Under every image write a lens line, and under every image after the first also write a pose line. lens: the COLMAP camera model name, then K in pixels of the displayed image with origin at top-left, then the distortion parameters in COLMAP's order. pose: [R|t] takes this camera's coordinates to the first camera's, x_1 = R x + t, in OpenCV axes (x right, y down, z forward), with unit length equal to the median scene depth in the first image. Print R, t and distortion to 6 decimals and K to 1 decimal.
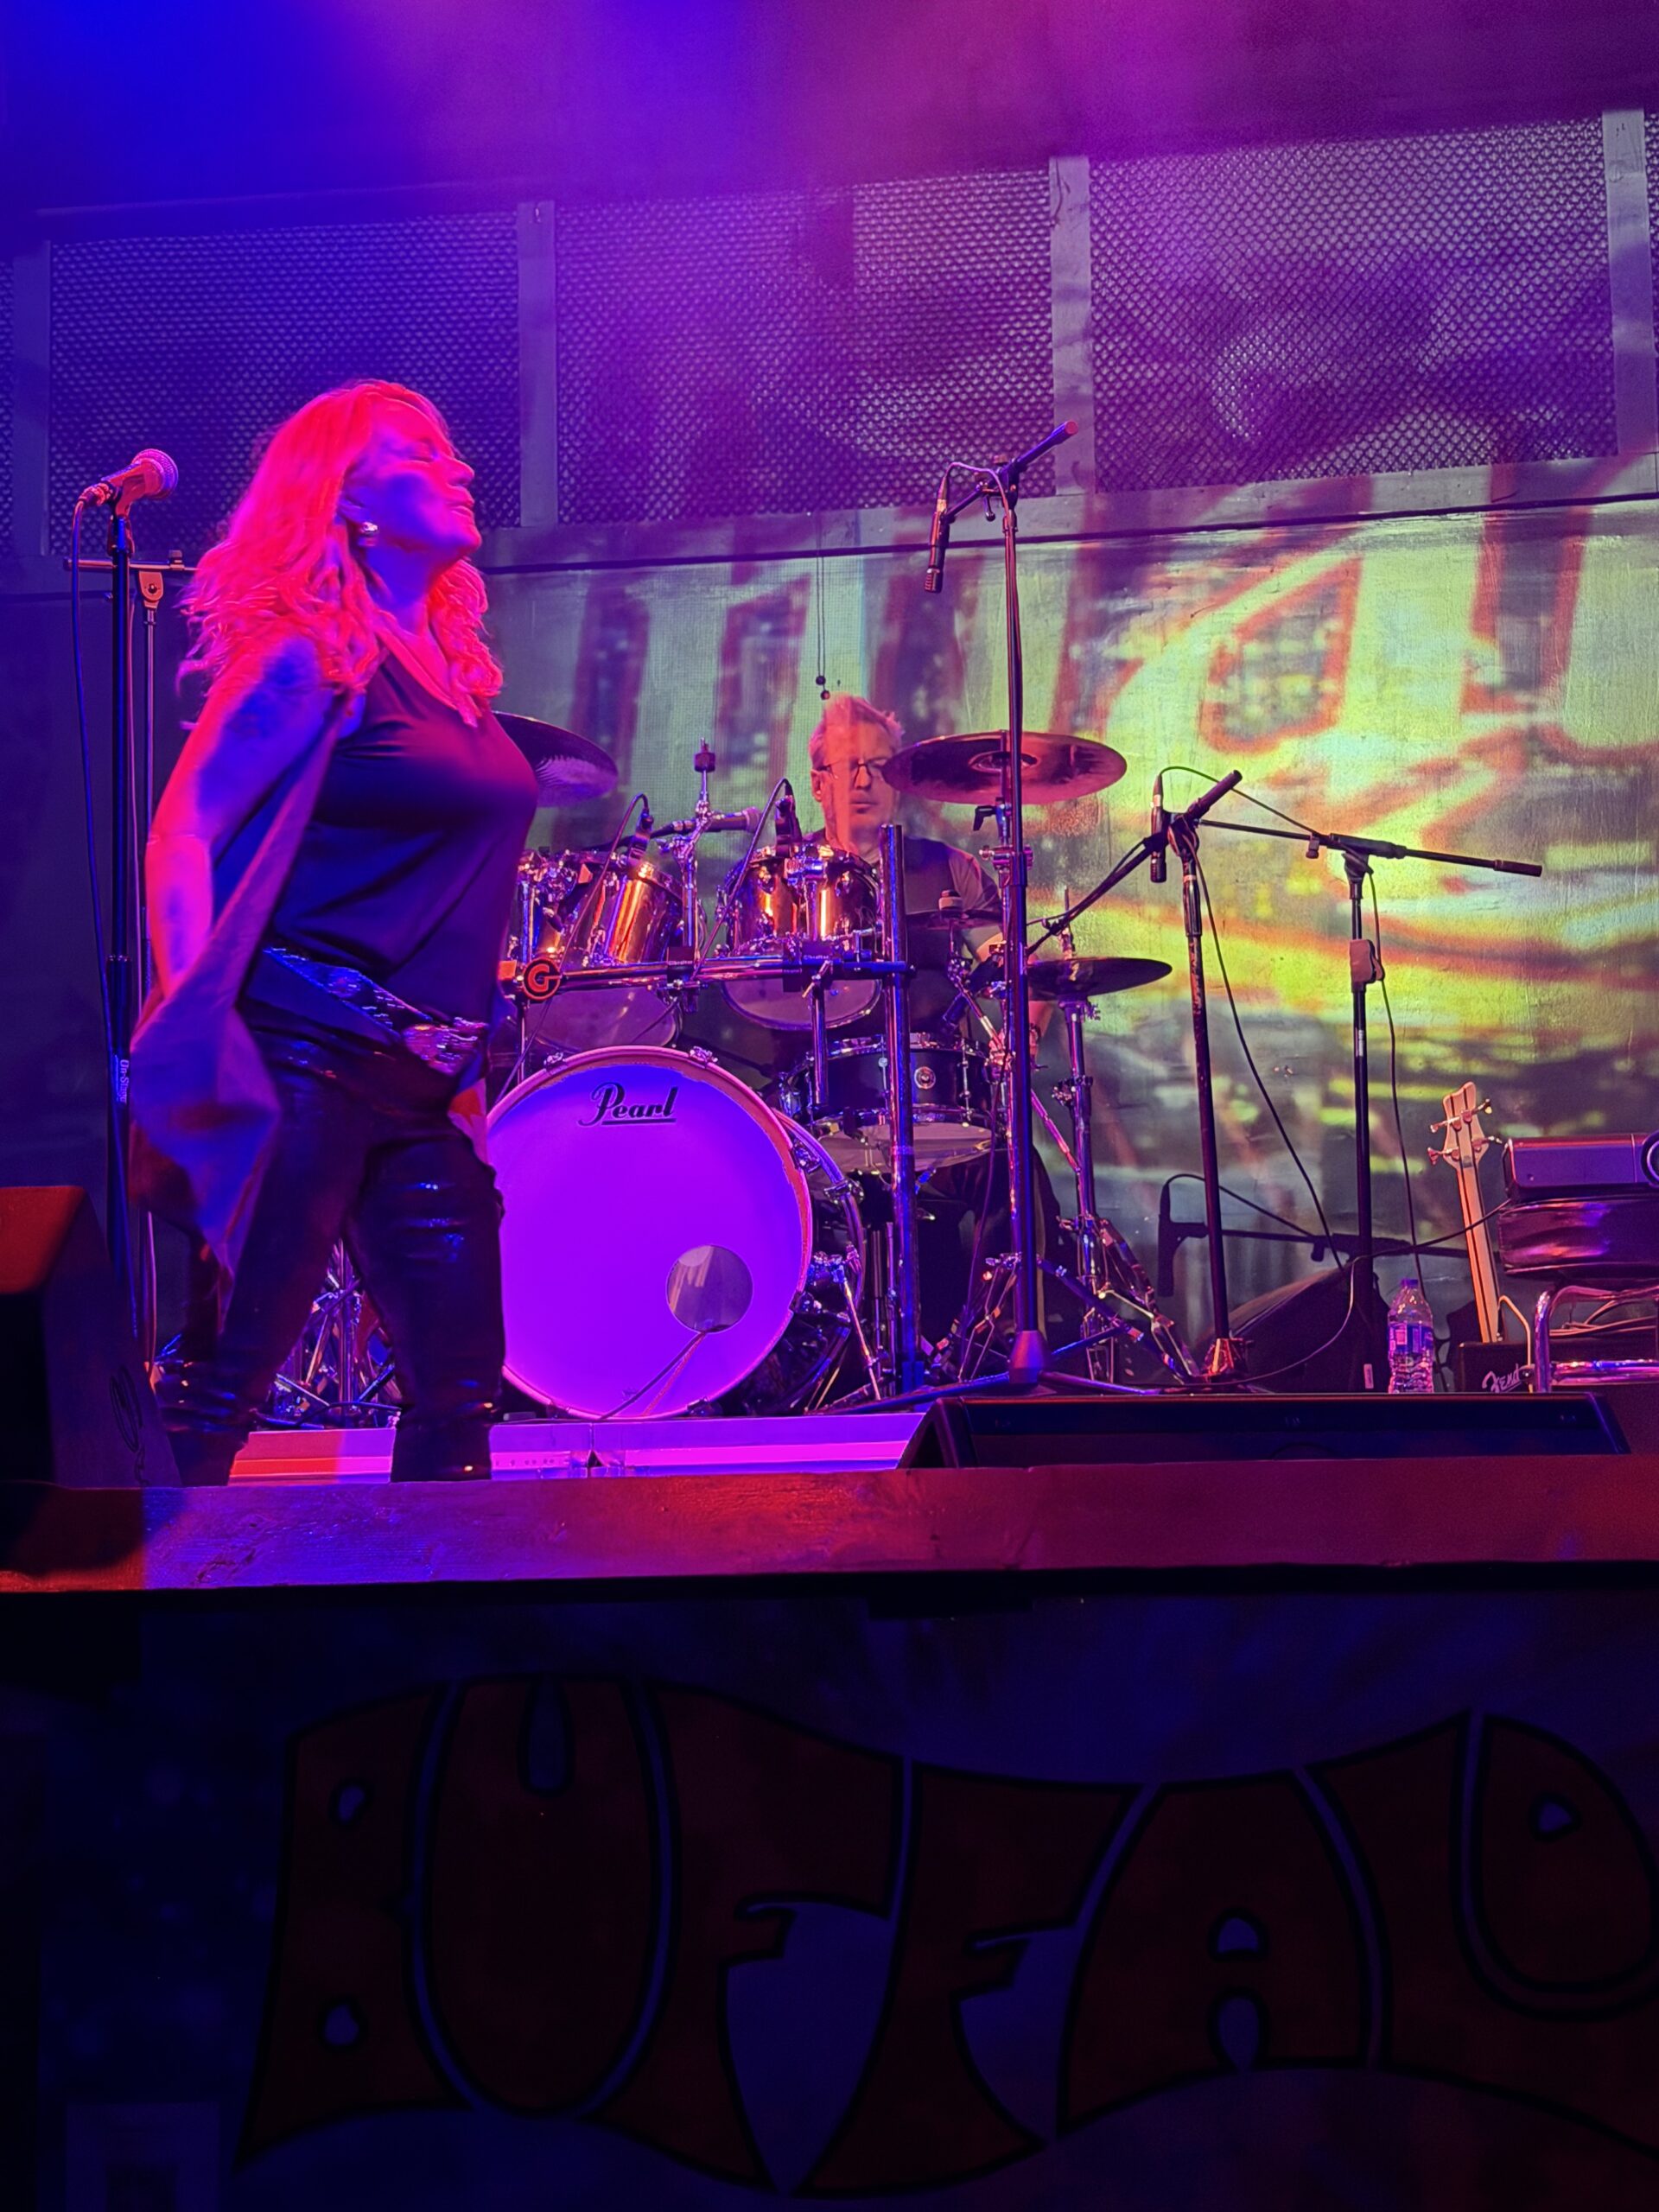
lens RADIAL K [[3335.4, 0, 828.9], [0, 3335.4, 1106.3], [0, 0, 1]] dist [0.087767, 0.000000]
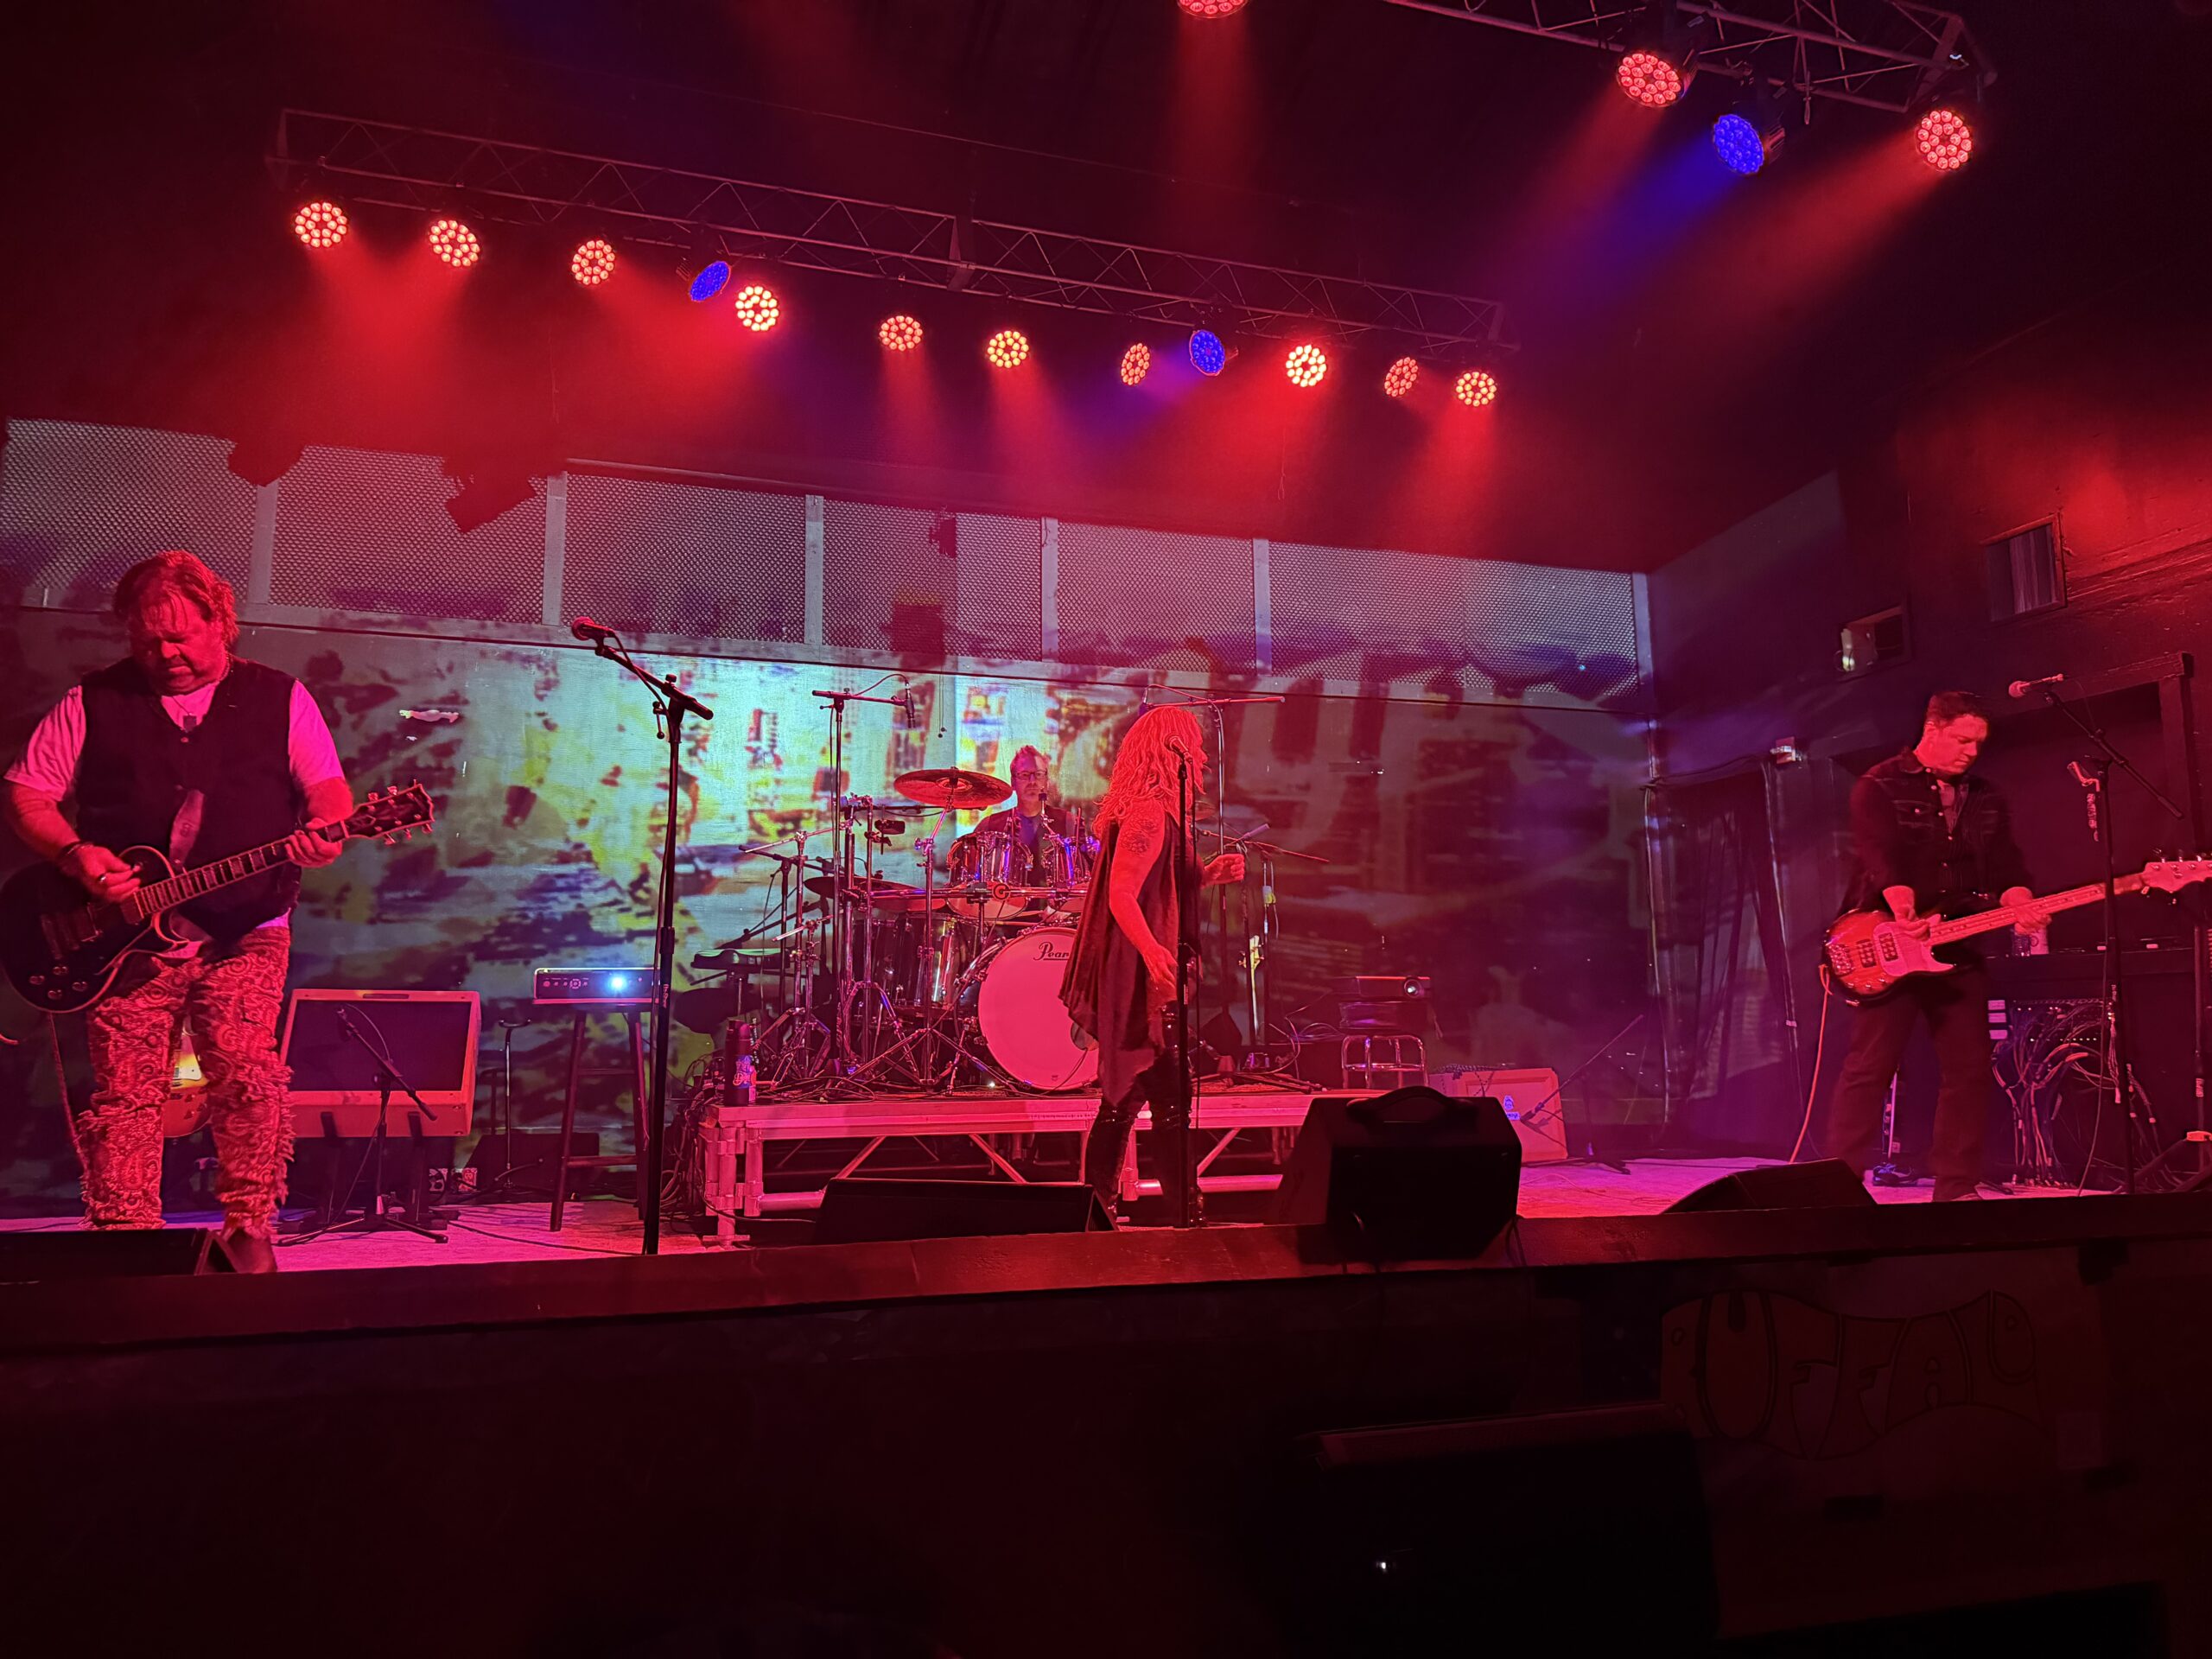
lens RADIAL K [[1528.5, 0, 1104.6], [0, 1528.5, 825.8], [0, 0, 1]] dist [-0.001300, -0.000380]
pose [[0.903775, 0.075860, 0.421232, -0.335191], [-0.072627, 0.997077, -0.023739, -0.045485], [-0.421802, -0.009139, 0.906642, 0.011042]]
